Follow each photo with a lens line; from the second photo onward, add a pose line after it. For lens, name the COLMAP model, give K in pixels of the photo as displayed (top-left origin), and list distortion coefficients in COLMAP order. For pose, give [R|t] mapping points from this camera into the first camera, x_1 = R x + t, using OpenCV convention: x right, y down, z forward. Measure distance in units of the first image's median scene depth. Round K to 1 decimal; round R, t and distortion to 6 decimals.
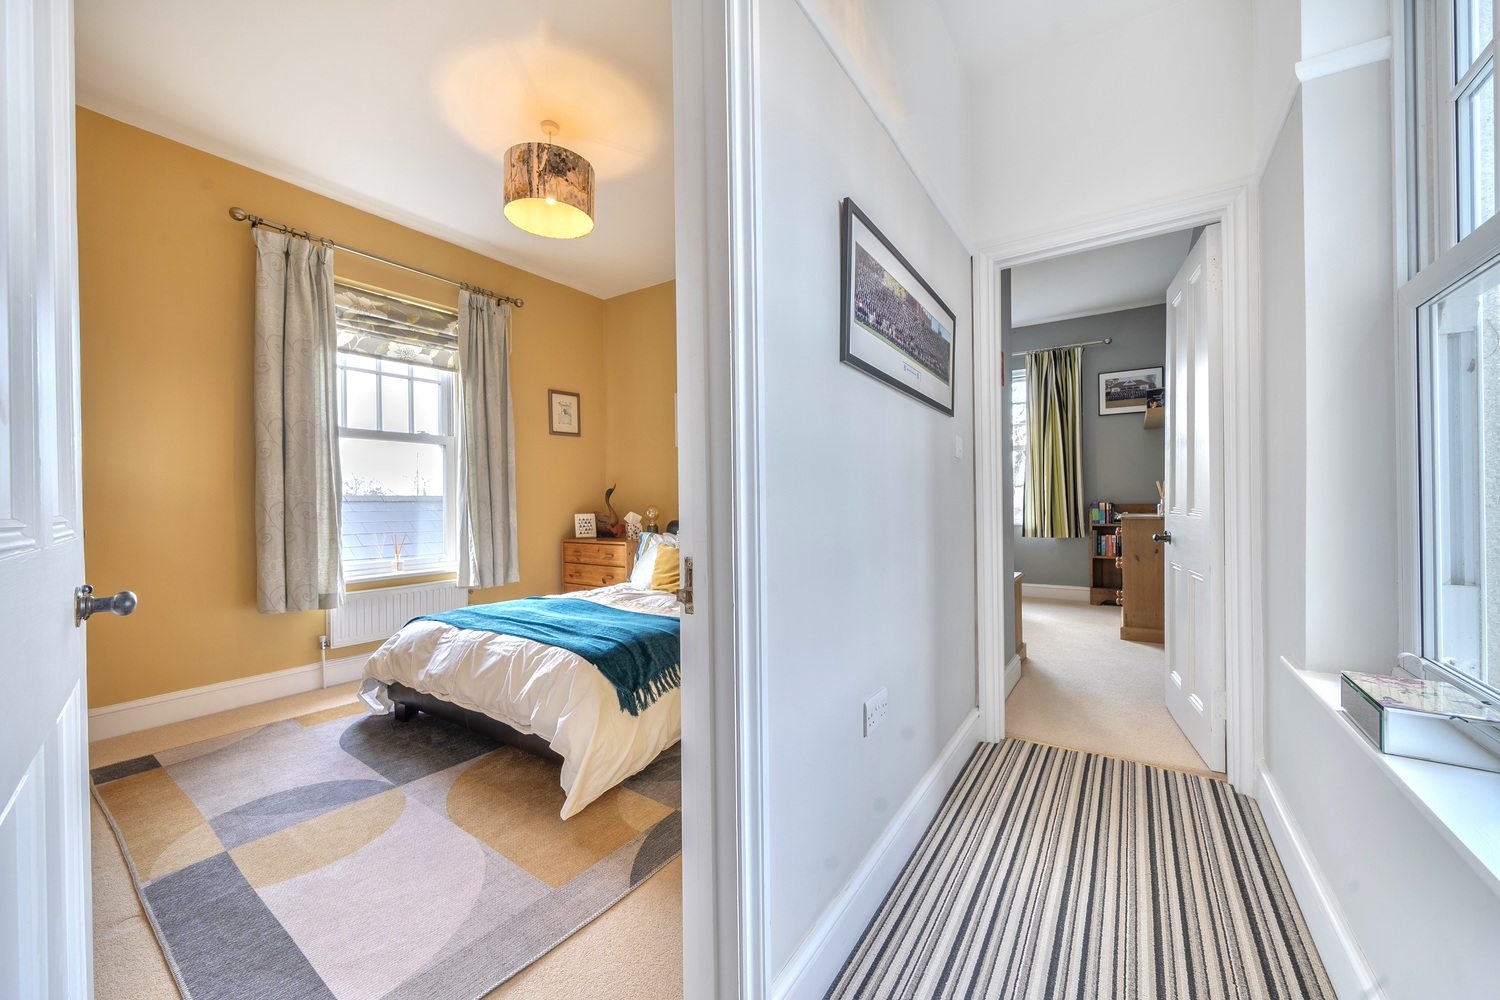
lens RADIAL K [[559.1, 0, 749.2], [0, 559.1, 499.3], [0, 0, 1]] dist [-0.005219, -0.000117]
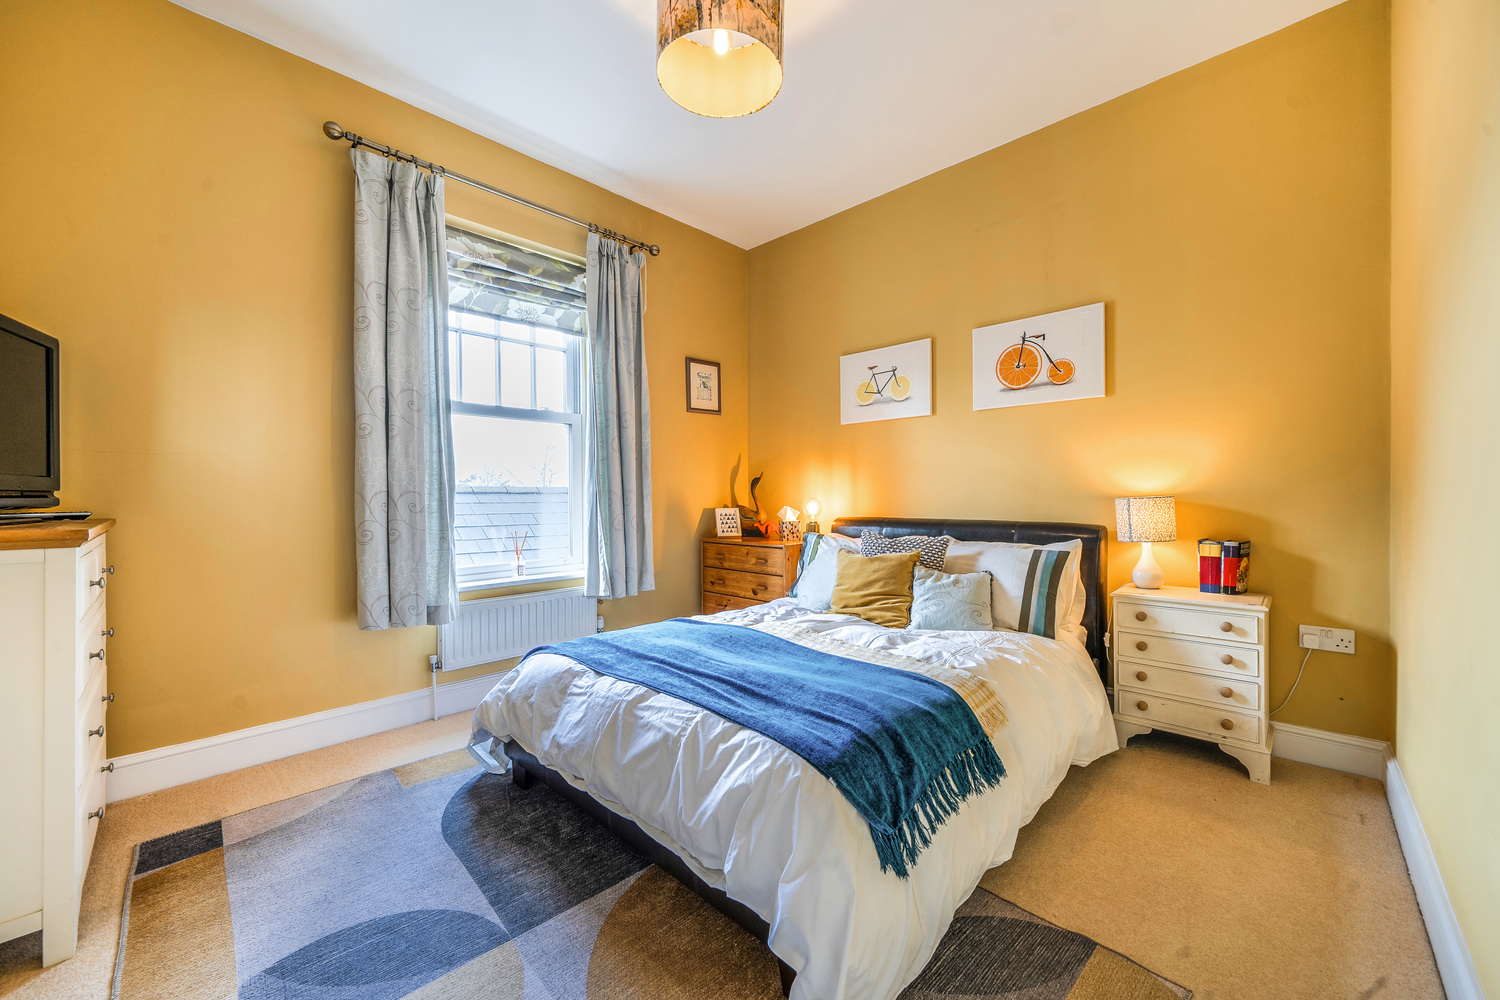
lens RADIAL K [[559.1, 0, 754.5], [0, 559.1, 498.6], [0, 0, 1]] dist [-0.005219, -0.000117]
pose [[0.985559, 0.005926, -0.169226, -0.177513], [-0.004112, 0.999930, 0.011070, 0.004525], [0.169280, -0.010214, 0.985515, 0.297518]]
